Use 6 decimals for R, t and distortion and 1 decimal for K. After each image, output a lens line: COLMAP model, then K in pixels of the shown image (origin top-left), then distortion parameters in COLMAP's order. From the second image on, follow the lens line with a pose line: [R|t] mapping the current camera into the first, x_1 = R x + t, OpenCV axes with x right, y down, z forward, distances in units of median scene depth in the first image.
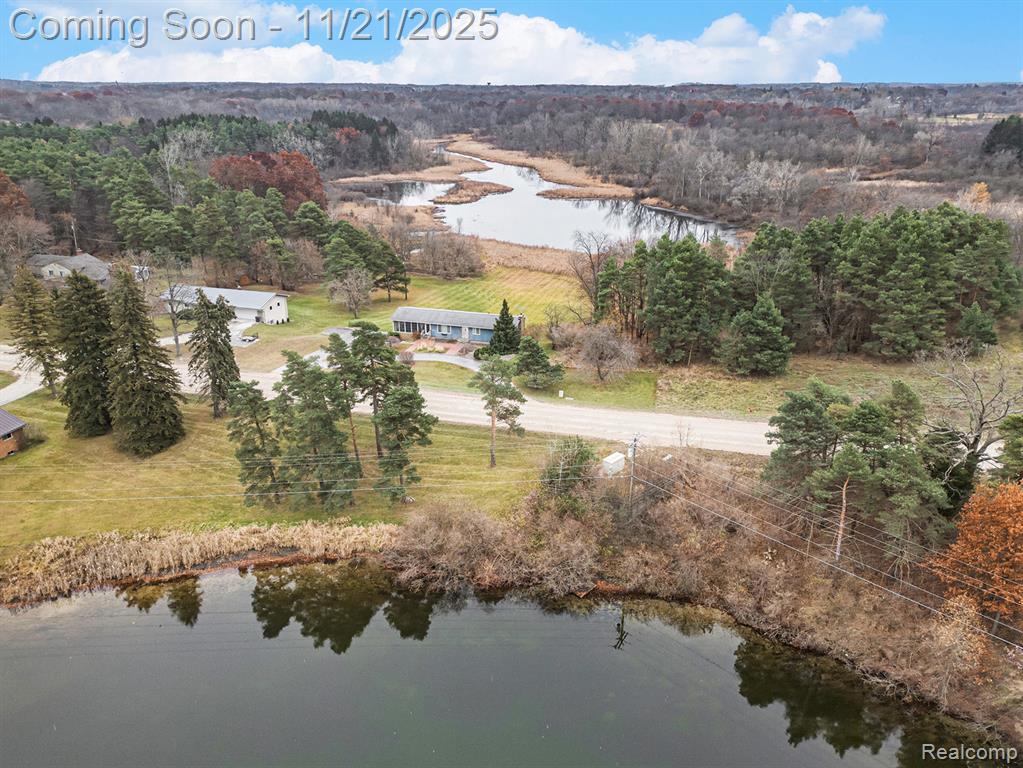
lens RADIAL K [[705.2, 0, 509.5], [0, 705.2, 384.3], [0, 0, 1]] dist [0.030613, 0.002583]
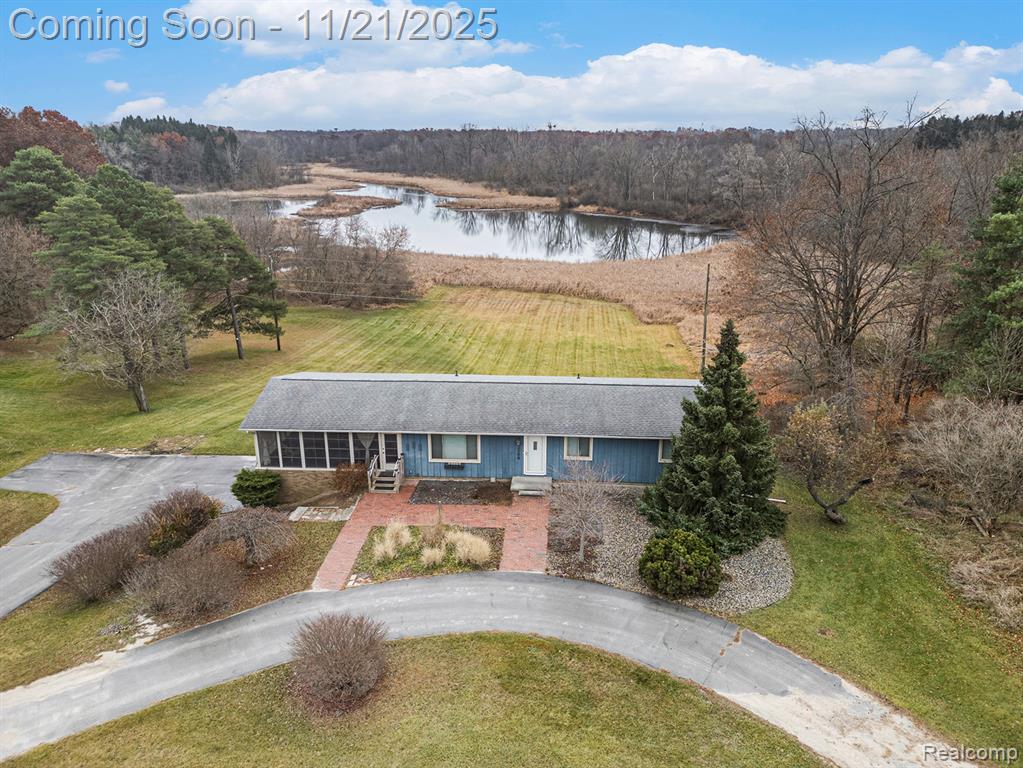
lens RADIAL K [[705.2, 0, 514.5], [0, 705.2, 383.9], [0, 0, 1]] dist [0.030613, 0.002583]
pose [[0.978545, -0.069663, 0.193899, -0.073077], [0.081261, 0.995309, -0.052512, -0.052496], [-0.189331, 0.067141, 0.979615, 0.439978]]
